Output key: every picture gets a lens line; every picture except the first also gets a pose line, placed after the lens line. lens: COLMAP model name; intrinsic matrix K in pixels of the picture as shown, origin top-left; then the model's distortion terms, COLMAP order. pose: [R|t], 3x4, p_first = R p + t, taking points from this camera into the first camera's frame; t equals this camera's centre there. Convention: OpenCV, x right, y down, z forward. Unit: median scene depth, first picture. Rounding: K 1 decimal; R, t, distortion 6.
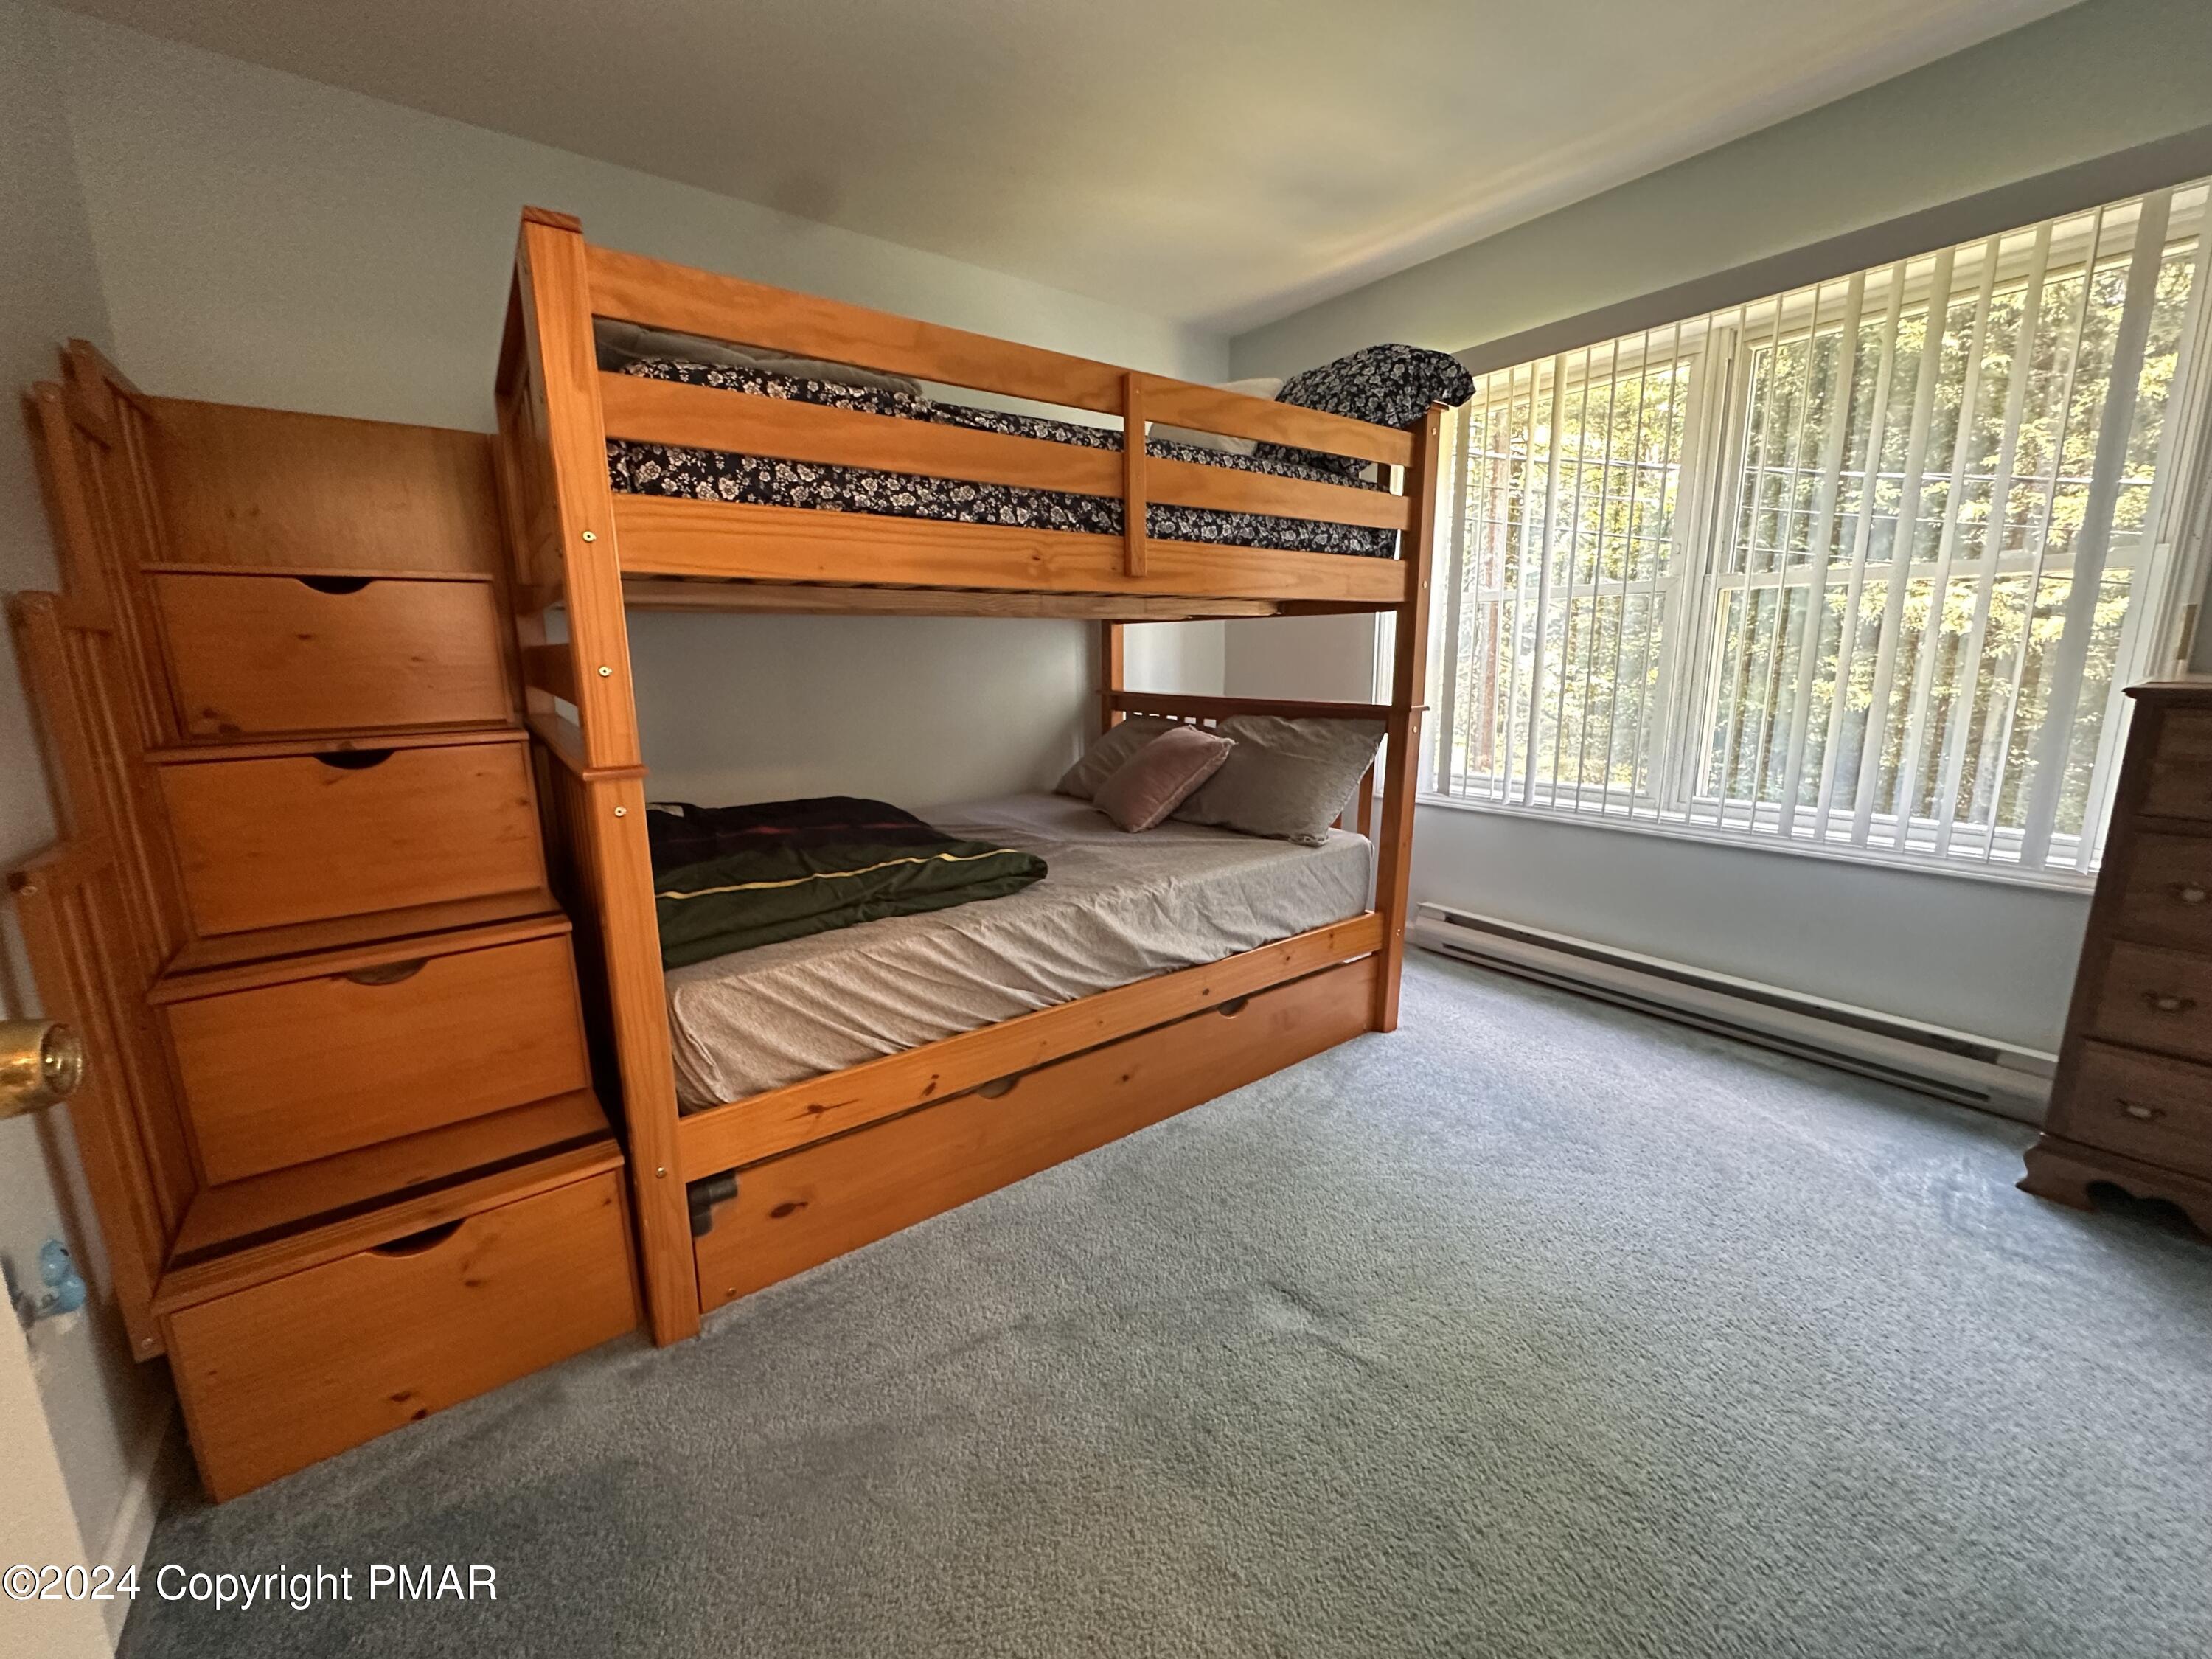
lens RADIAL K [[886.0, 0, 1109.5], [0, 886.0, 828.2], [0, 0, 1]] dist [-0.002565, 0.000522]
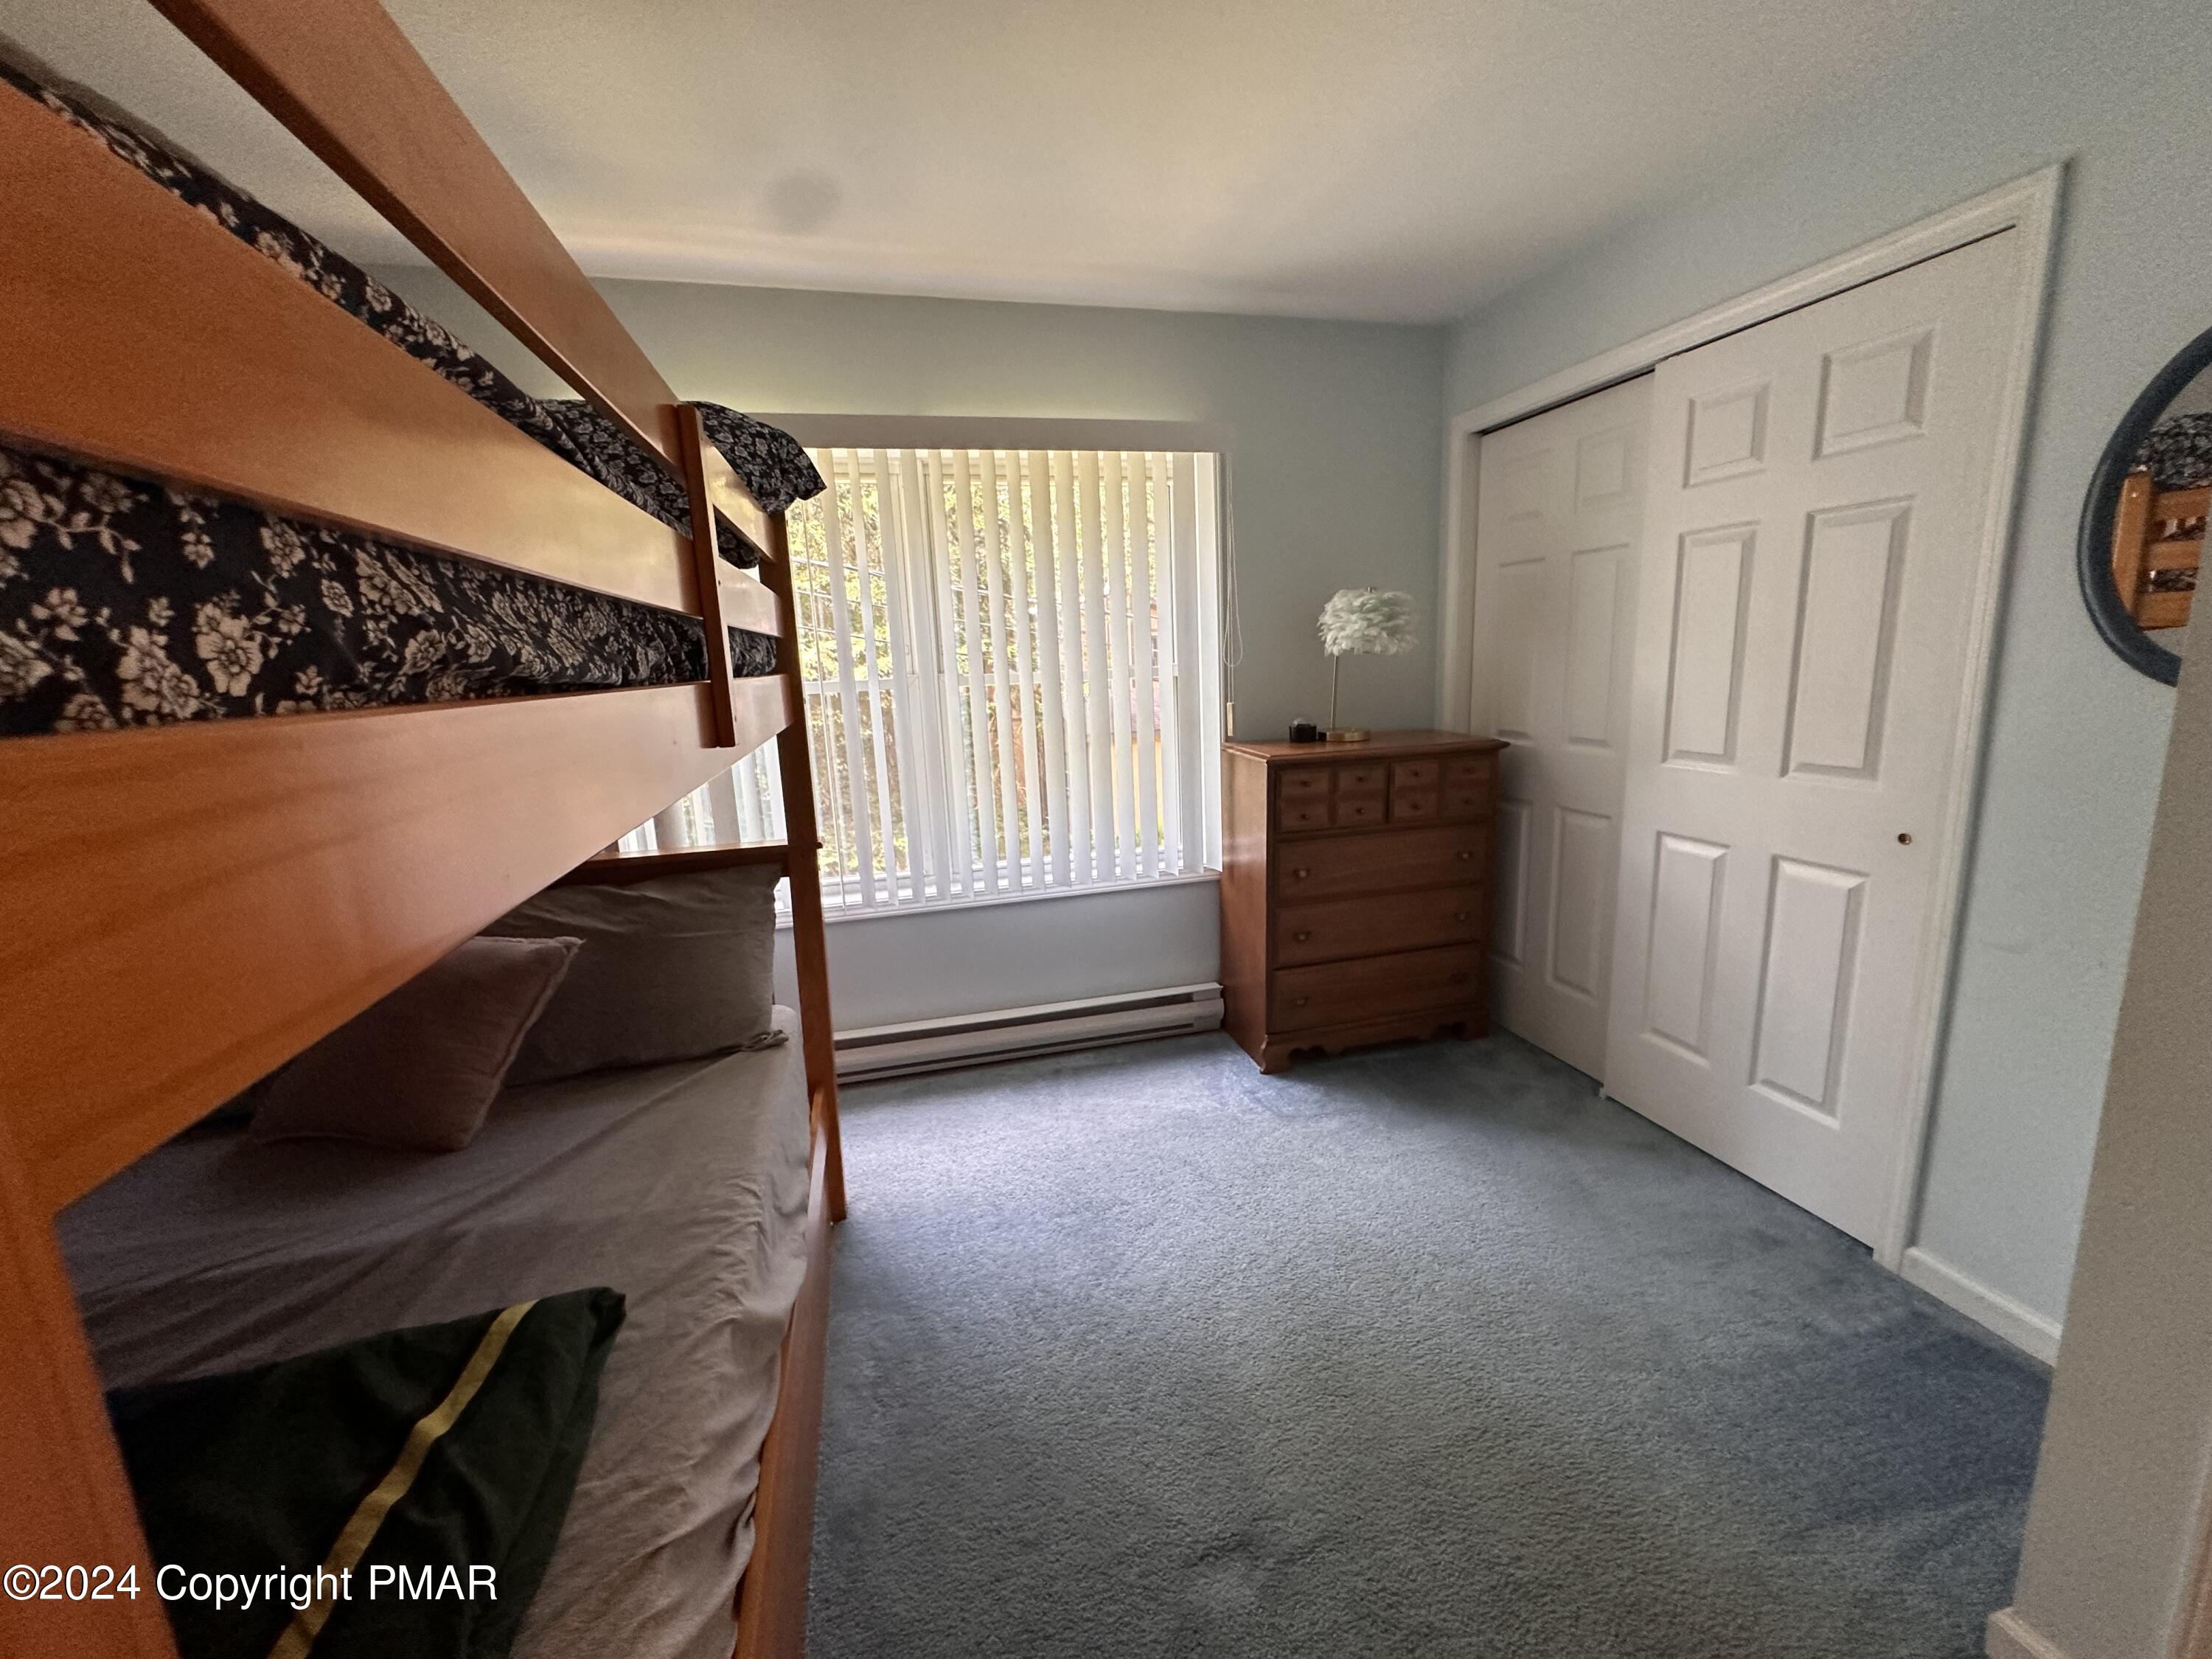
lens RADIAL K [[886.0, 0, 1109.5], [0, 886.0, 828.2], [0, 0, 1]] dist [-0.002565, 0.000522]
pose [[0.385162, -0.180339, 0.905057, -0.420290], [0.212614, 0.971678, 0.103132, -0.238074], [-0.898023, 0.152705, 0.412596, 0.537669]]
